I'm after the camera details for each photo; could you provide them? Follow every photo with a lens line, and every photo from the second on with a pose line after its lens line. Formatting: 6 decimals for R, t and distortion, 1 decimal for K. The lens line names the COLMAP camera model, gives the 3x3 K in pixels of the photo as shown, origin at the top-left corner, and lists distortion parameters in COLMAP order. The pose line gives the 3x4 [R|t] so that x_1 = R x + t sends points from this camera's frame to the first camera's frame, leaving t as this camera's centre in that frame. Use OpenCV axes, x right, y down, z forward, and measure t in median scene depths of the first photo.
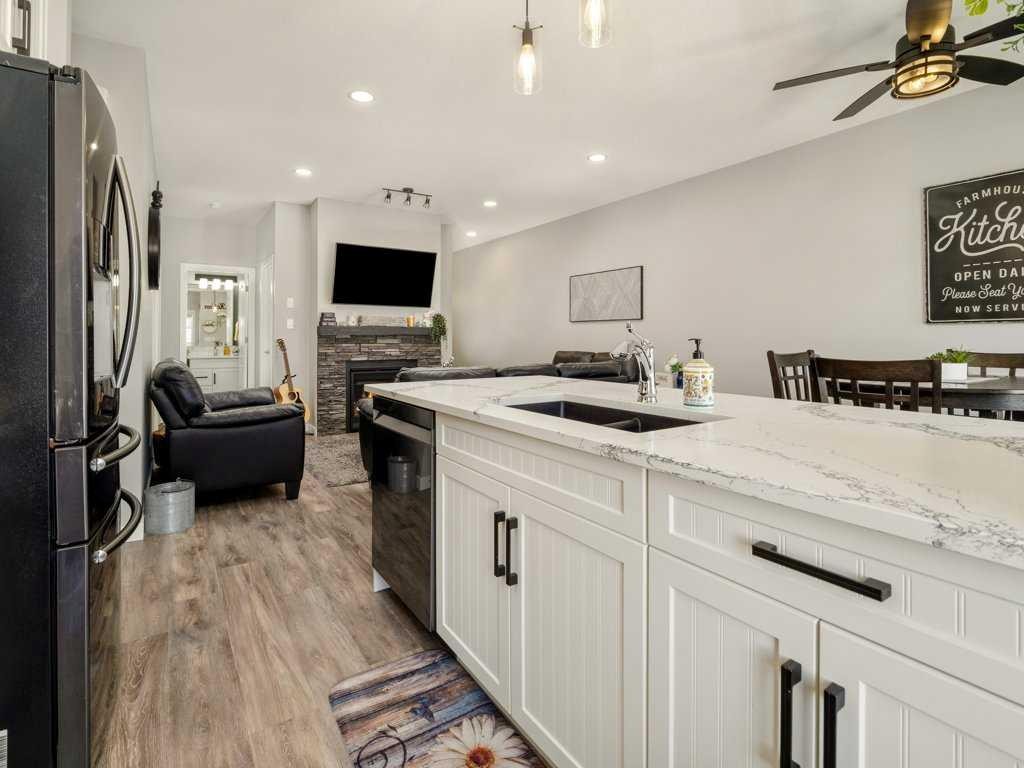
lens RADIAL K [[499.3, 0, 498.3], [0, 499.3, 333.1], [0, 0, 1]] dist [-0.003911, -0.003083]
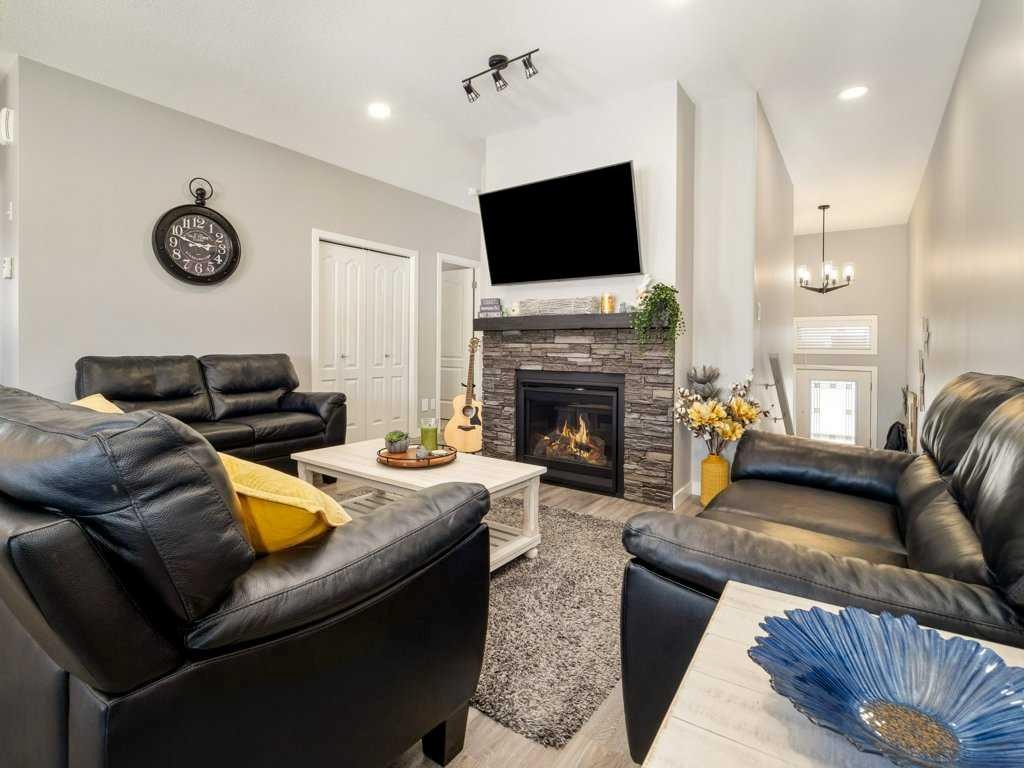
lens RADIAL K [[499.3, 0, 497.8], [0, 499.3, 352.5], [0, 0, 1]] dist [-0.003911, -0.003083]
pose [[0.358512, 0.015474, -0.933397, 0.321794], [0.003422, 0.999834, 0.017890, 0.022263], [0.933519, -0.009608, 0.358399, 0.768914]]
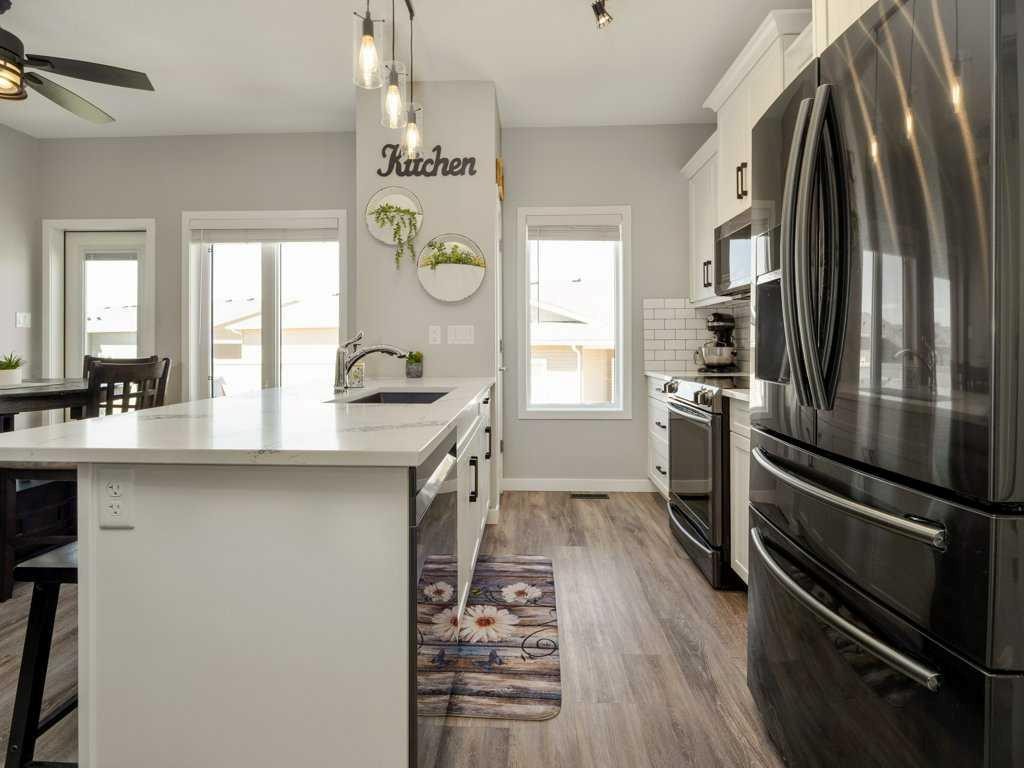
lens RADIAL K [[499.3, 0, 511.7], [0, 499.3, 340.4], [0, 0, 1]] dist [-0.003911, -0.003083]
pose [[-0.821383, 0.007836, 0.570323, -0.218182], [-0.005066, 0.999766, -0.021032, 0.006968], [-0.570355, -0.020164, -0.821151, 0.495091]]
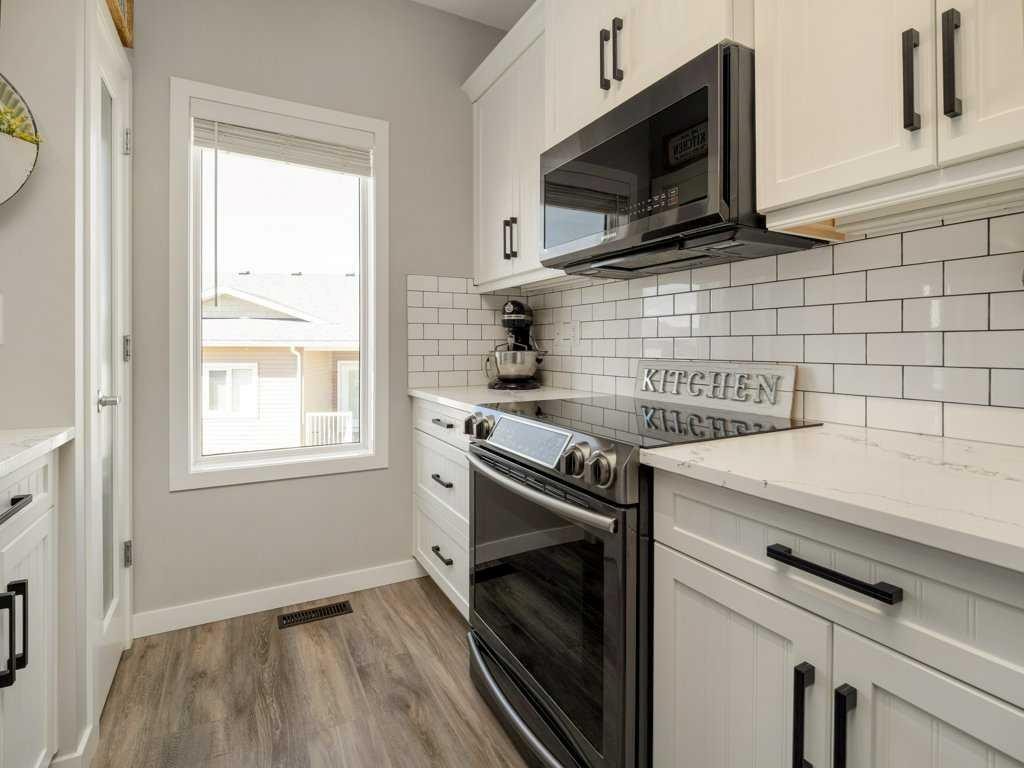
lens RADIAL K [[499.3, 0, 502.8], [0, 499.3, 348.4], [0, 0, 1]] dist [-0.003911, -0.003083]
pose [[-0.996377, -0.002324, 0.085015, -0.100249], [-0.003180, 0.999946, -0.009933, 0.002907], [-0.084988, -0.010167, -0.996330, 0.262066]]
